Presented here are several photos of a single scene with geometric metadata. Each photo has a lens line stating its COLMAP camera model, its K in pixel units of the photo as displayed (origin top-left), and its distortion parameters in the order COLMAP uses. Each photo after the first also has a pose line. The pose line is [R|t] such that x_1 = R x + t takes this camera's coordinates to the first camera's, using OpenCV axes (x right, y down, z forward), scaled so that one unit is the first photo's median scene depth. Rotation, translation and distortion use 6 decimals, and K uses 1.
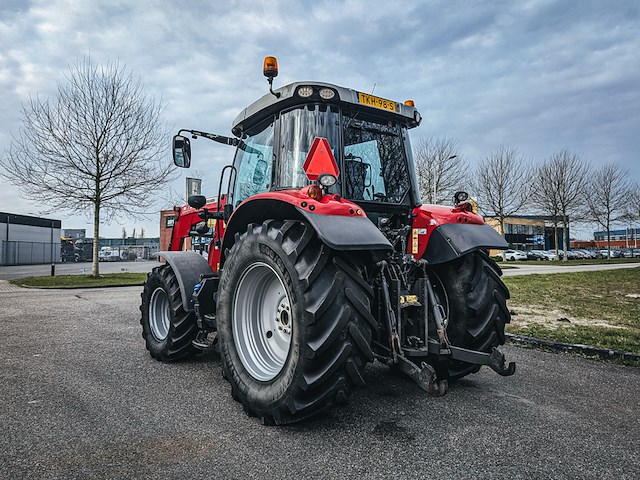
lens RADIAL K [[466.5, 0, 316.4], [0, 466.5, 228.2], [0, 0, 1]] dist [0.060637, -0.092816]
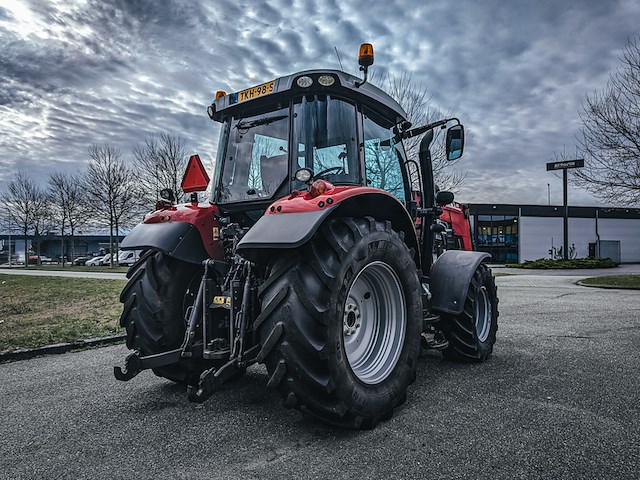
lens RADIAL K [[464.8, 0, 316.9], [0, 464.8, 245.0], [0, 0, 1]] dist [0.060408, -0.085573]
pose [[0.241319, -0.015694, -0.970319, 1.076429], [0.057218, 0.998360, -0.001918, 0.047633], [0.968757, -0.055057, 0.241822, 0.881972]]
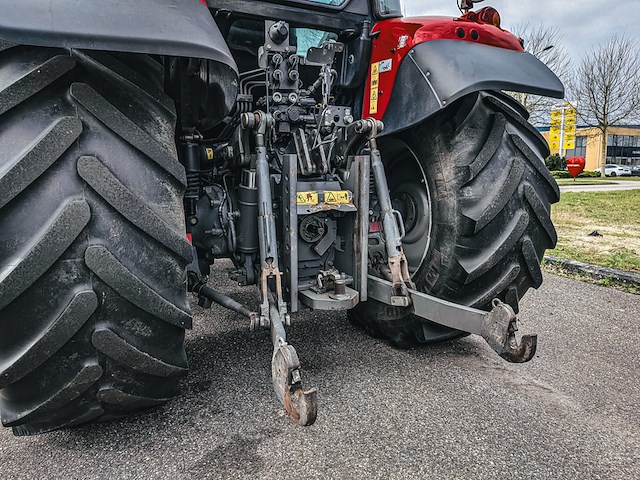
lens RADIAL K [[464.8, 0, 316.9], [0, 464.8, 245.0], [0, 0, 1]] dist [0.060408, -0.085573]
pose [[0.986146, 0.024803, -0.164016, 0.246875], [0.009797, 0.978323, 0.206852, 0.092062], [0.165592, -0.205593, 0.964526, 0.476153]]
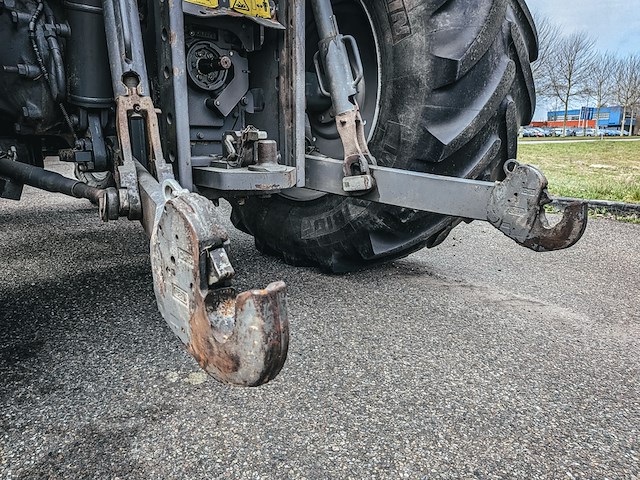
lens RADIAL K [[464.8, 0, 316.9], [0, 464.8, 245.0], [0, 0, 1]] dist [0.060408, -0.085573]
pose [[0.995403, -0.019462, 0.093775, 0.200150], [-0.007280, 0.960927, 0.276708, 0.199097], [-0.095497, -0.276119, 0.956368, 0.633662]]
